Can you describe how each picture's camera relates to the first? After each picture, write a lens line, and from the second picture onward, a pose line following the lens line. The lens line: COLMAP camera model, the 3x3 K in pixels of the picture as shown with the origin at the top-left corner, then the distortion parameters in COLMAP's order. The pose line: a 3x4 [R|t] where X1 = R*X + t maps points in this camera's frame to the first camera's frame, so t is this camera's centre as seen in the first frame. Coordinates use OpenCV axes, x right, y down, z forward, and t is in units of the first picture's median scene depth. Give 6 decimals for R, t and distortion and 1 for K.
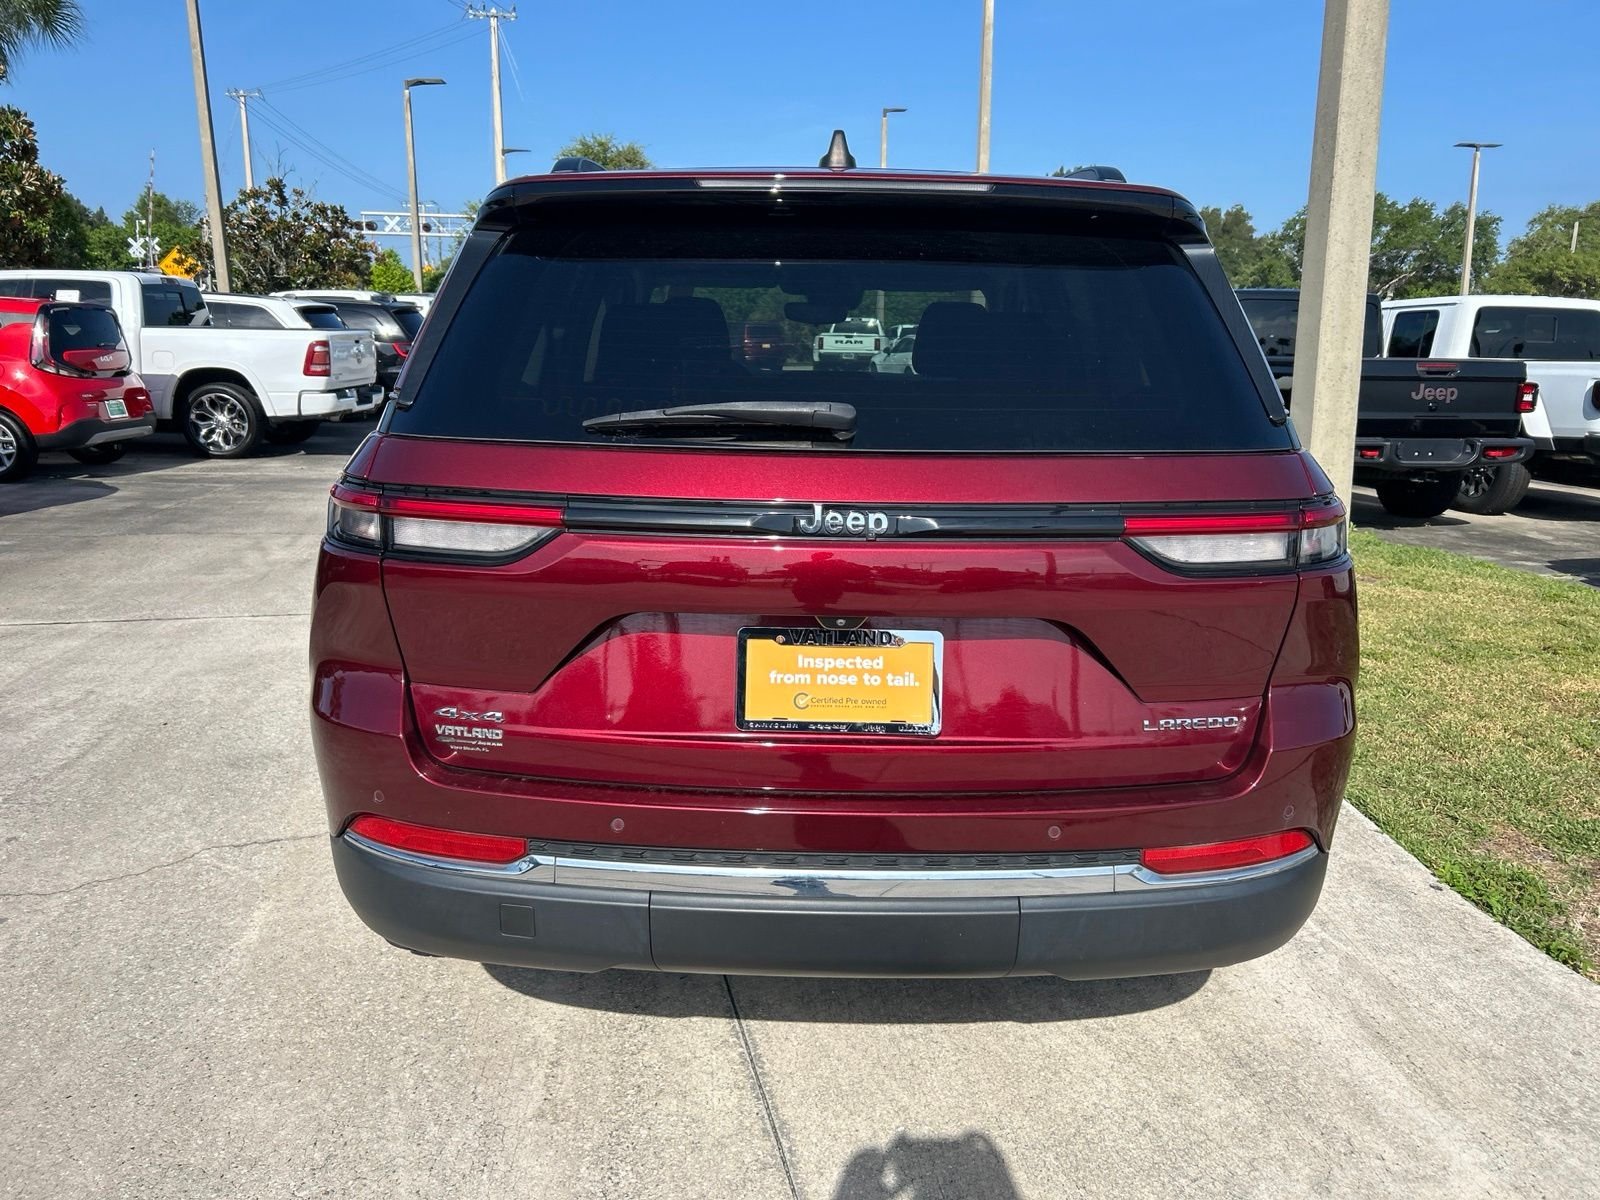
lens RADIAL K [[1197.5, 0, 797.3], [0, 1197.5, 608.8], [0, 0, 1]] dist [0.044592, -0.049596]
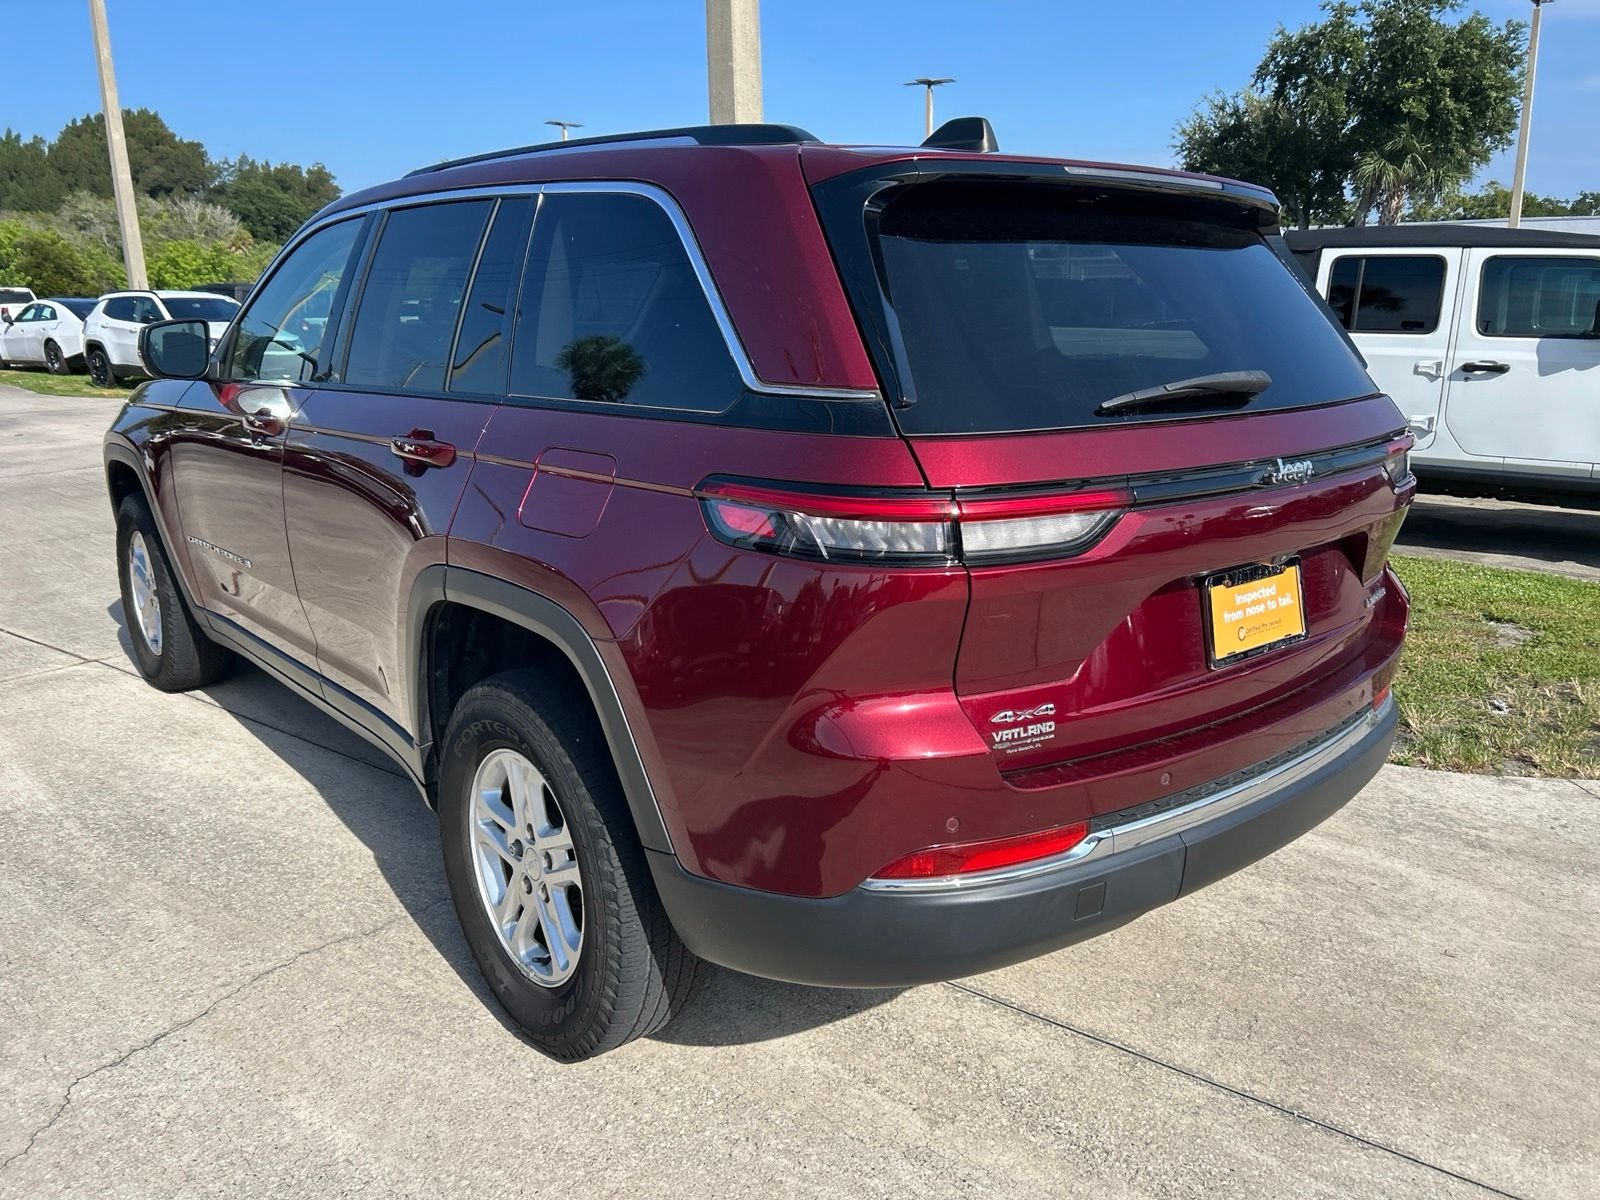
lens RADIAL K [[1202.7, 0, 812.3], [0, 1202.7, 610.3], [0, 0, 1]] dist [0.044362, -0.051396]
pose [[0.757850, -0.174973, 0.628528, -0.395177], [0.156496, 0.983994, 0.085234, -0.041195], [-0.633381, 0.033767, 0.773103, 0.138649]]
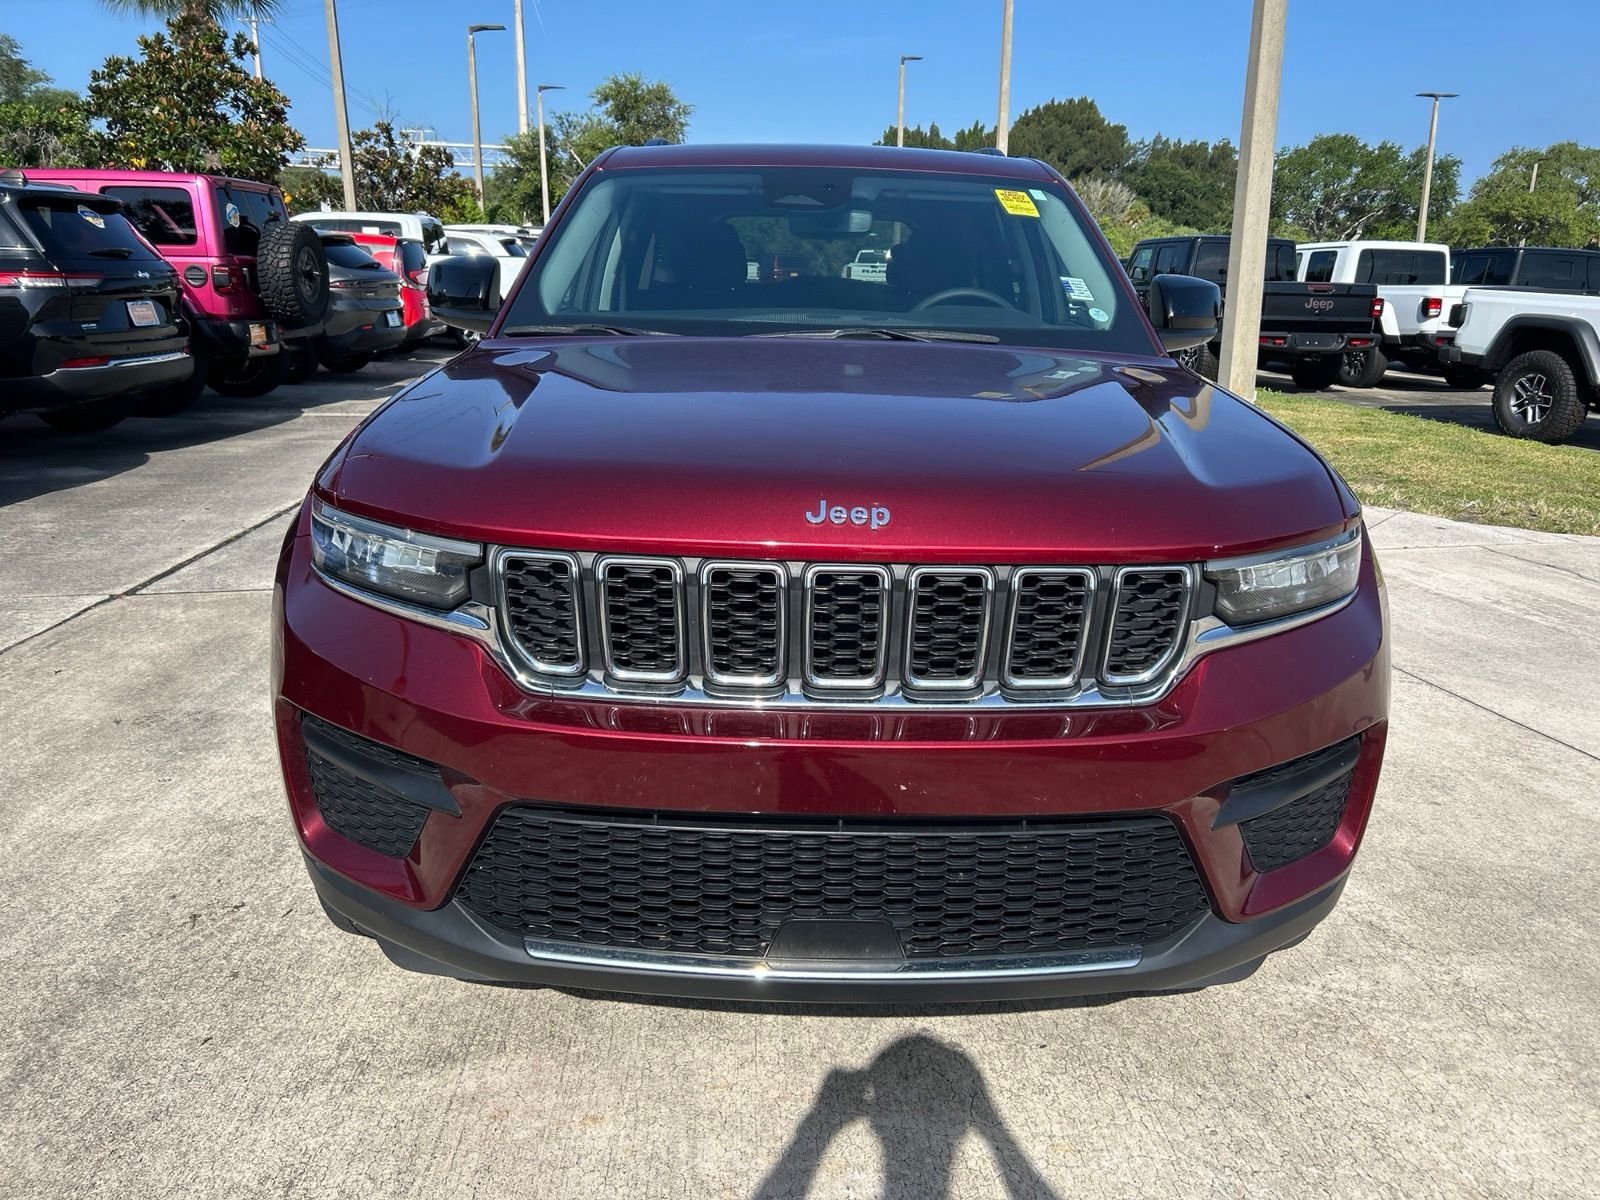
lens RADIAL K [[1202.7, 0, 812.3], [0, 1202.7, 610.3], [0, 0, 1]] dist [0.044362, -0.051396]
pose [[0.999629, 0.000856, 0.027223, -0.350516], [-0.002326, 0.998537, 0.054022, 0.263721], [-0.027137, -0.054065, 0.998169, -1.131478]]
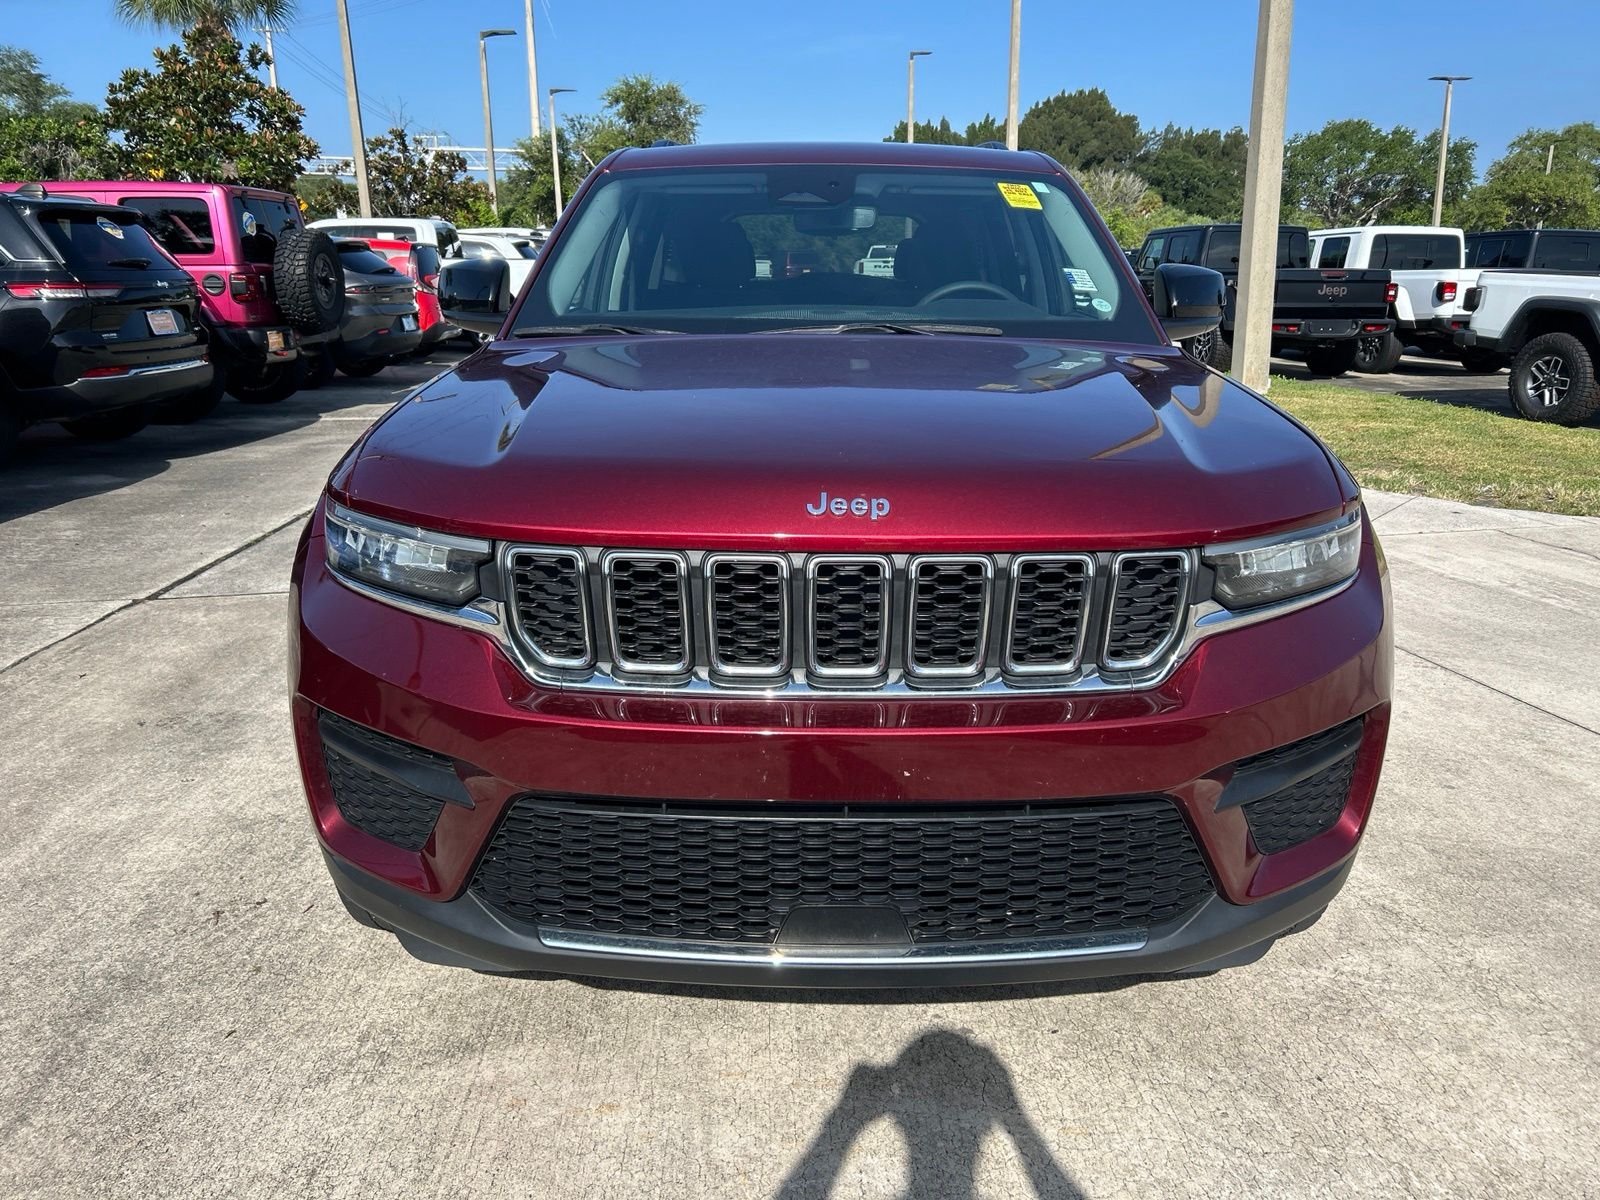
lens RADIAL K [[1202.8, 0, 811.6], [0, 1202.8, 599.5], [0, 0, 1]] dist [0.044792, -0.051354]
pose [[0.999827, -0.014438, 0.011700, -0.346056], [0.013856, 0.998735, 0.048329, 0.265101], [-0.012382, -0.048159, 0.998763, -1.137607]]
